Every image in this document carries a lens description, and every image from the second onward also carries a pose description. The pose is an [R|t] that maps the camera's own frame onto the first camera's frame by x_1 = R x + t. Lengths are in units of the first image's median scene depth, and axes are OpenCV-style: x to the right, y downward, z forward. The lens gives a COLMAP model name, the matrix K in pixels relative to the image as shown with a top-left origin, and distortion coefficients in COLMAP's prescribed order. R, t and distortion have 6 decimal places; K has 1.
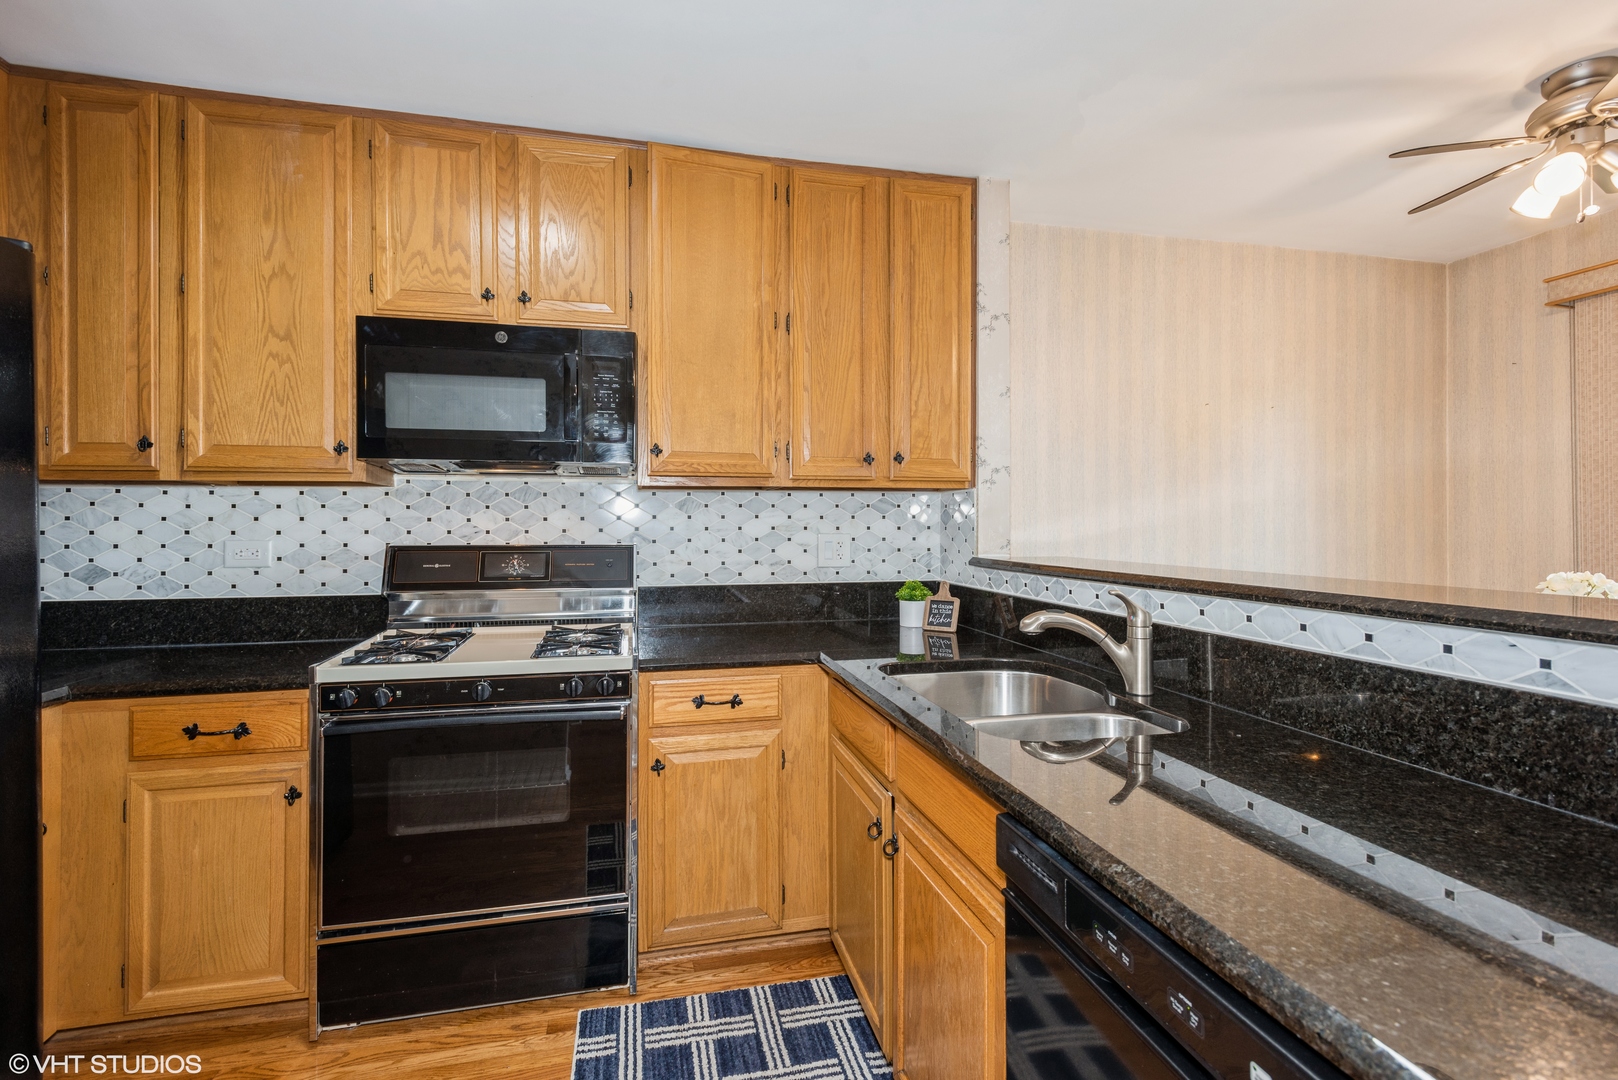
lens RADIAL K [[762.5, 0, 816.6], [0, 762.5, 533.3], [0, 0, 1]] dist [0.009695, -0.002474]
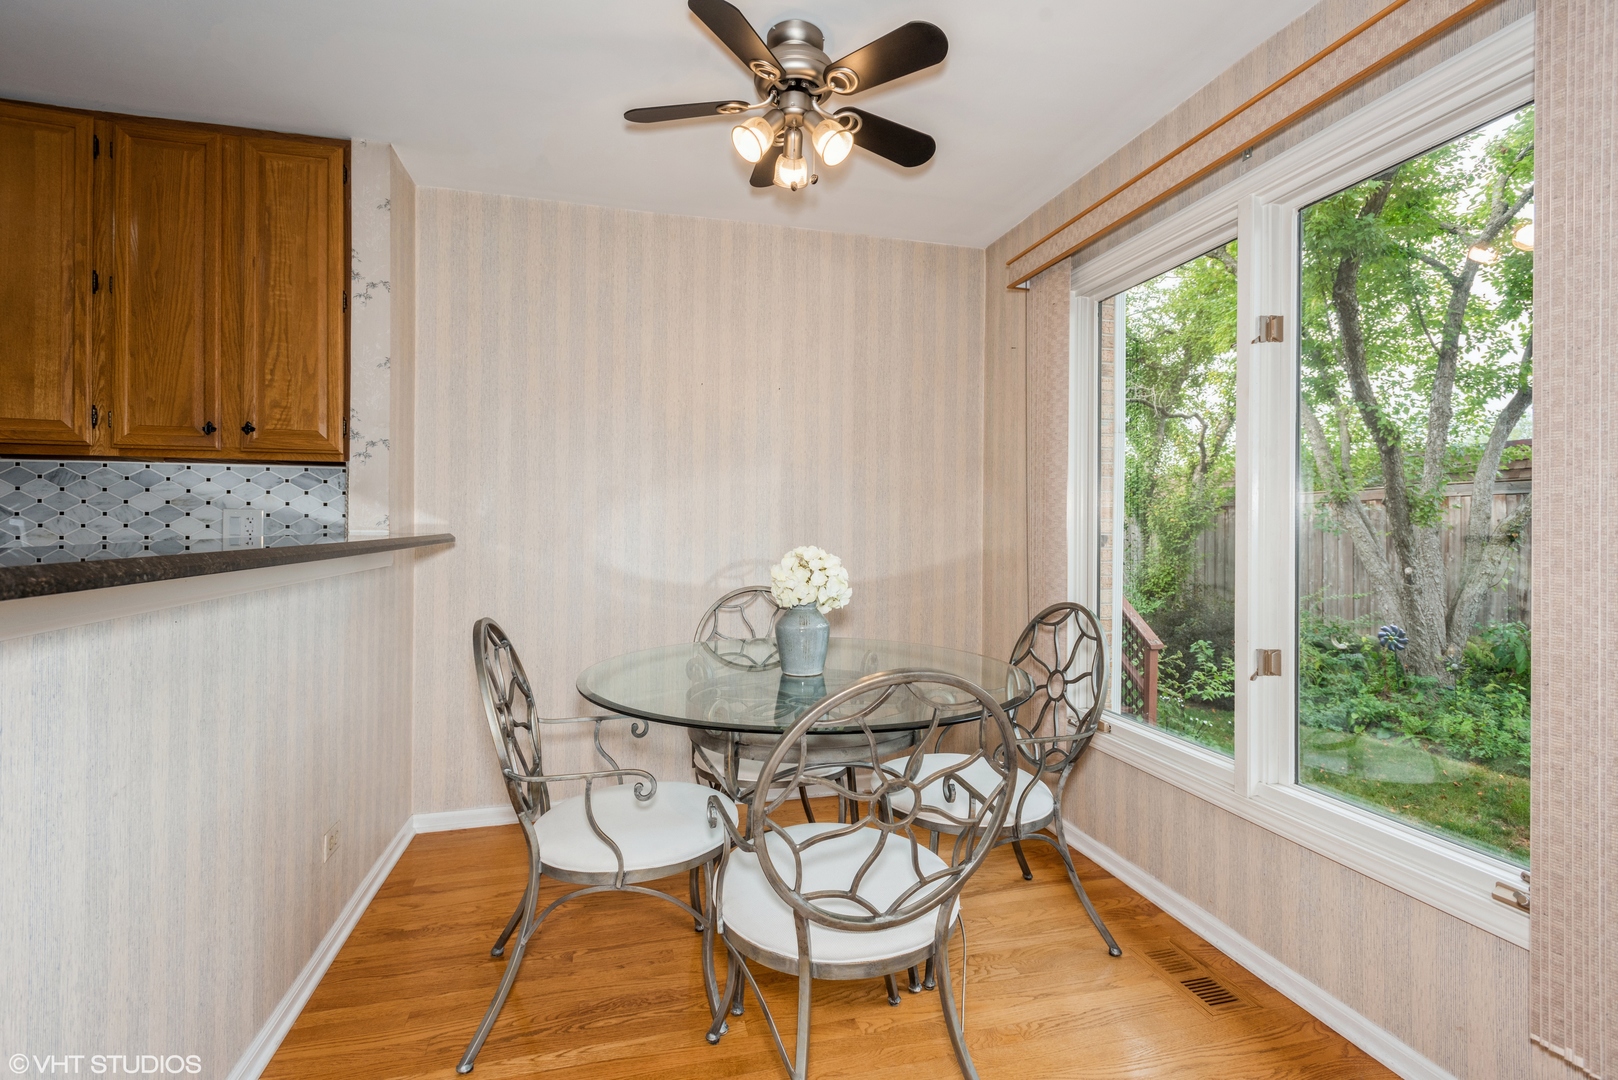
lens RADIAL K [[762.5, 0, 807.6], [0, 762.5, 527.4], [0, 0, 1]] dist [0.009695, -0.002474]
pose [[0.999647, 0.010102, 0.024571, 0.776593], [-0.010086, 0.999949, -0.000795, 0.019056], [-0.024577, 0.000547, 0.999698, 0.019777]]
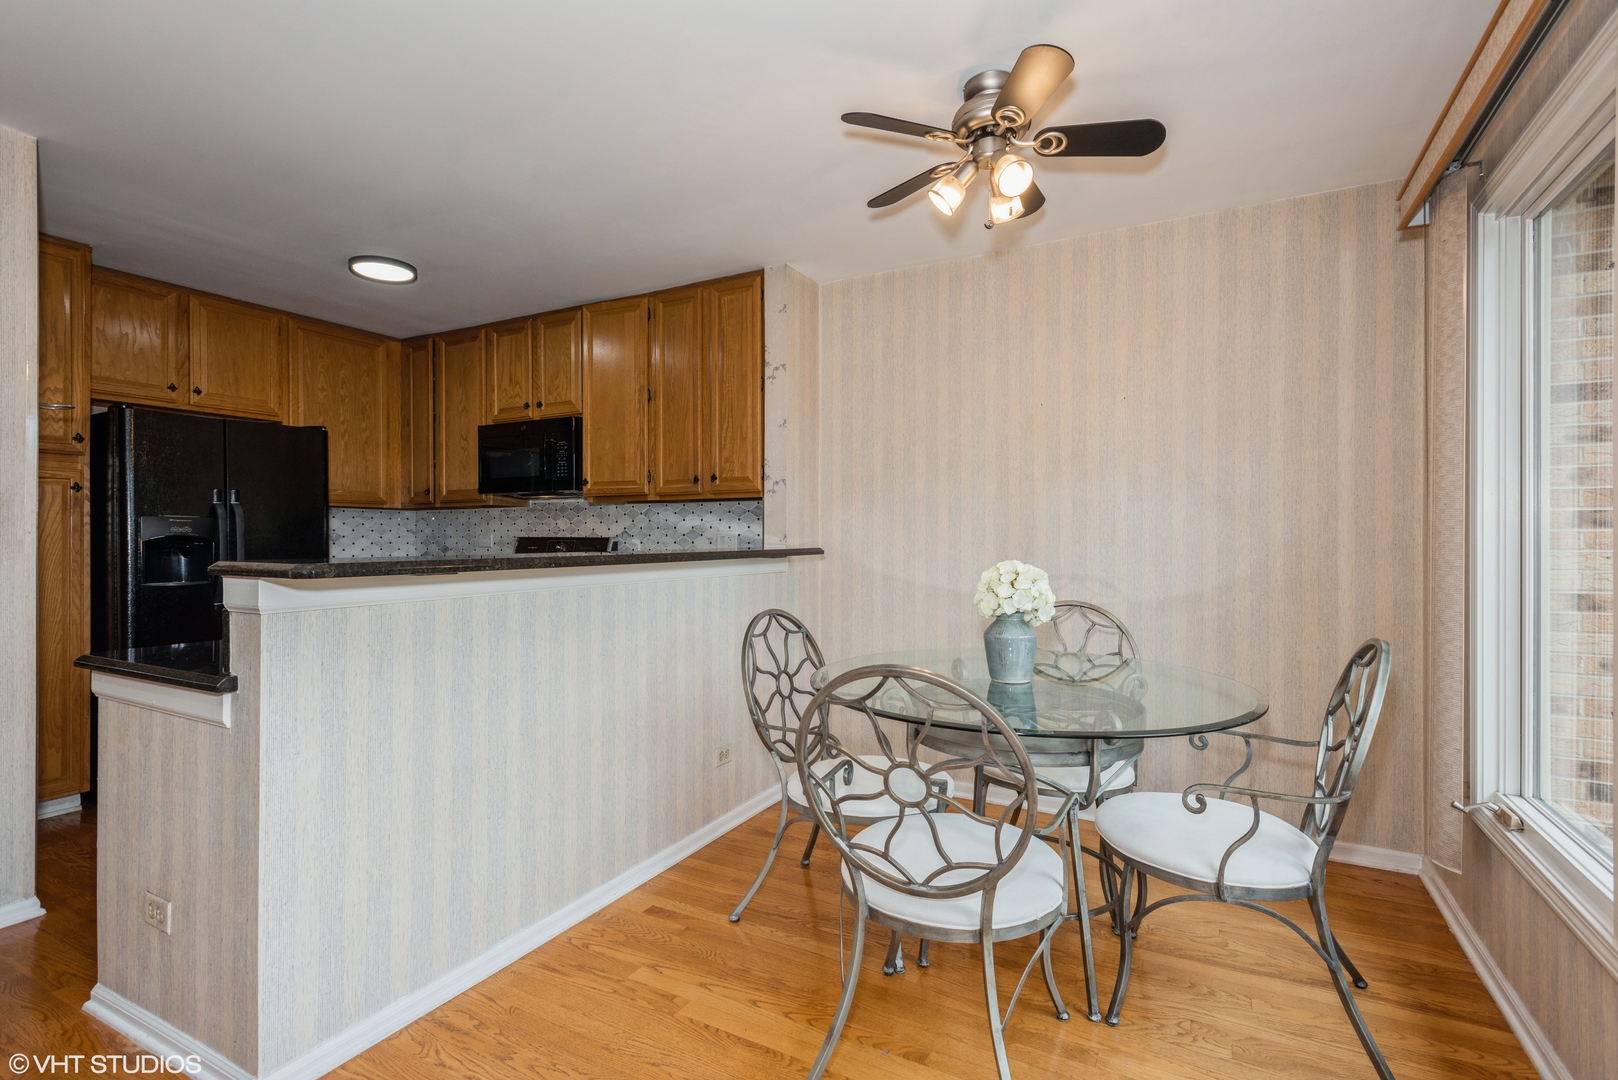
lens RADIAL K [[762.5, 0, 816.4], [0, 762.5, 544.1], [0, 0, 1]] dist [0.009695, -0.002474]
pose [[0.746203, 0.008673, -0.665662, 1.200070], [-0.004625, 0.999959, 0.007844, 0.014415], [0.665702, -0.002774, 0.746212, 0.048008]]
